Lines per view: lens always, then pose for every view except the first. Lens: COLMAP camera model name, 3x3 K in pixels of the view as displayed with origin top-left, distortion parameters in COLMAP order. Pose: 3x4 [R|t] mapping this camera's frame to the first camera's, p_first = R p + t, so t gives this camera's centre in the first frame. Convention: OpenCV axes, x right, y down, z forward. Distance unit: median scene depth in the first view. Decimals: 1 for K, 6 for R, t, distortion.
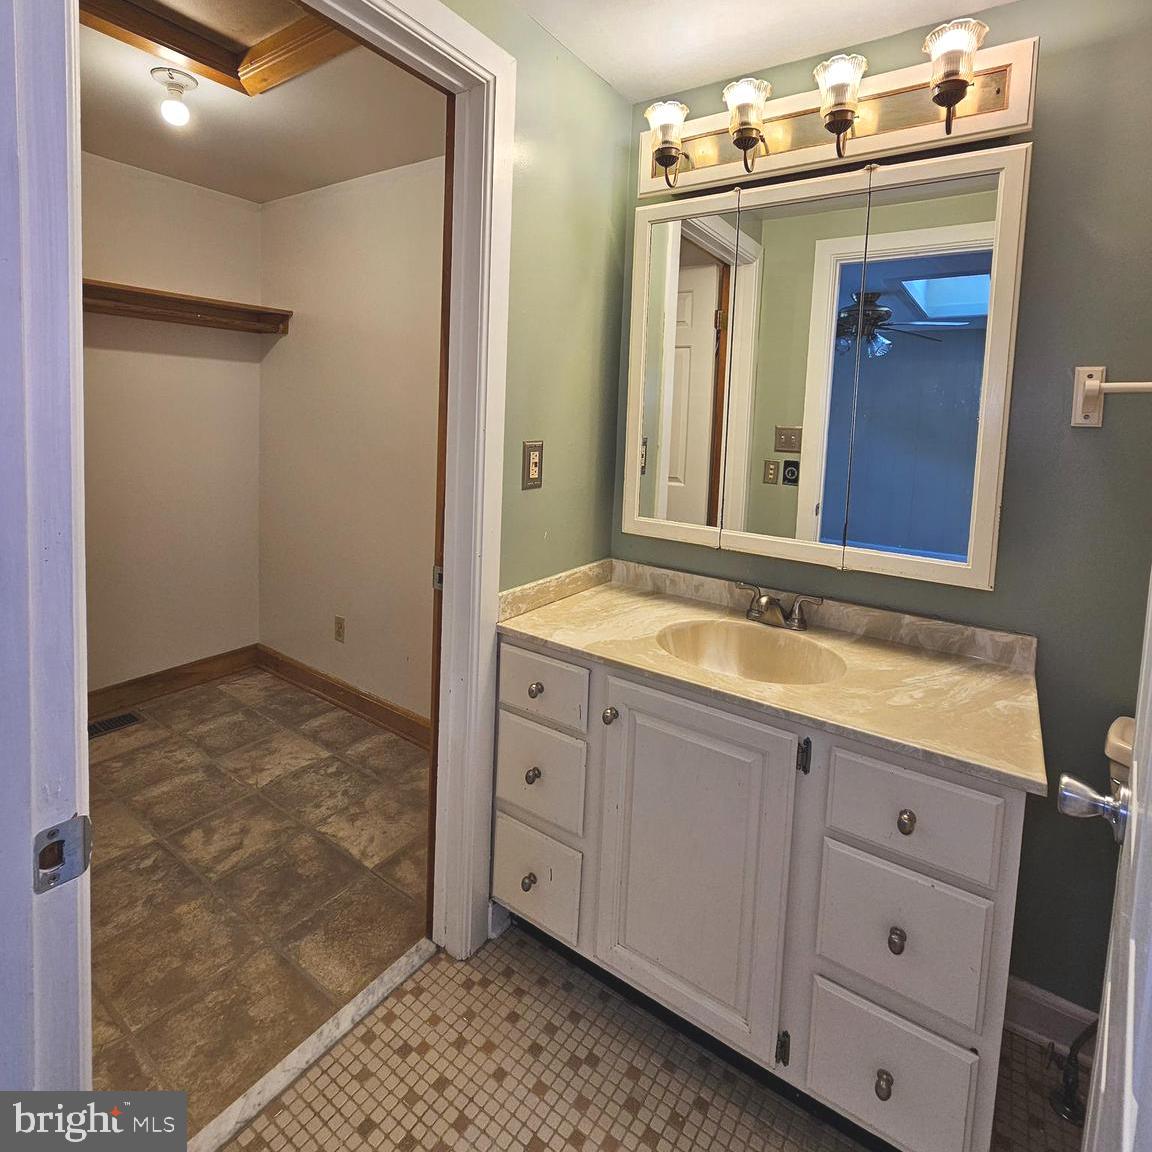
lens RADIAL K [[646.8, 0, 572.7], [0, 646.8, 459.6], [0, 0, 1]] dist [-0.000449, -0.000332]
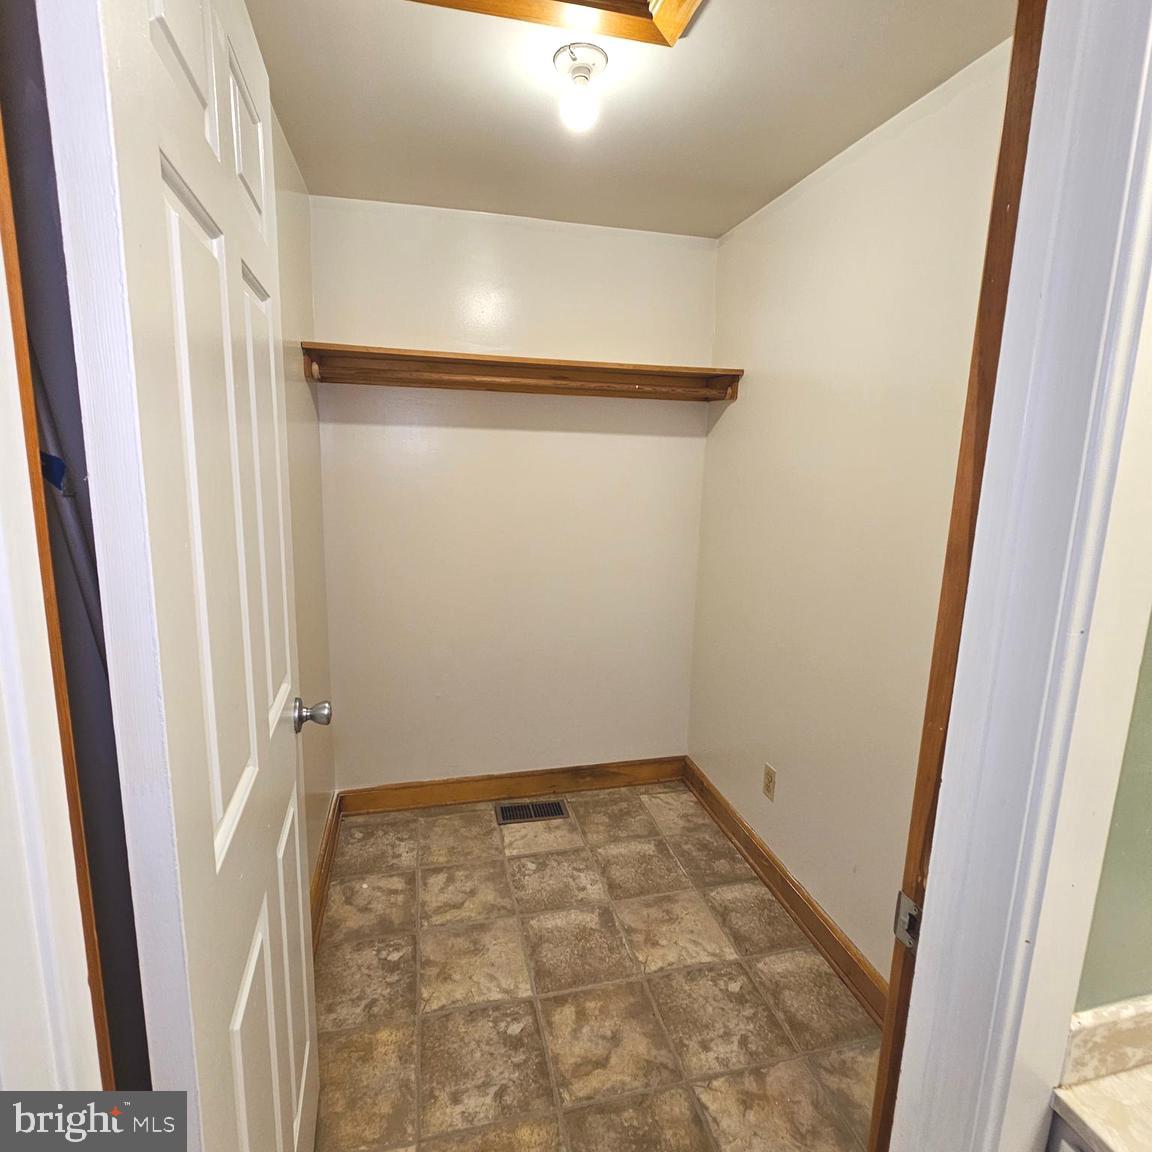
lens RADIAL K [[632.9, 0, 568.0], [0, 632.9, 566.1], [0, 0, 1]] dist [-0.003120, -0.000729]
pose [[0.744191, 0.094105, -0.661305, -0.077945], [-0.044630, 0.994819, 0.091341, -0.066248], [0.666475, -0.038461, 0.744535, 0.348623]]
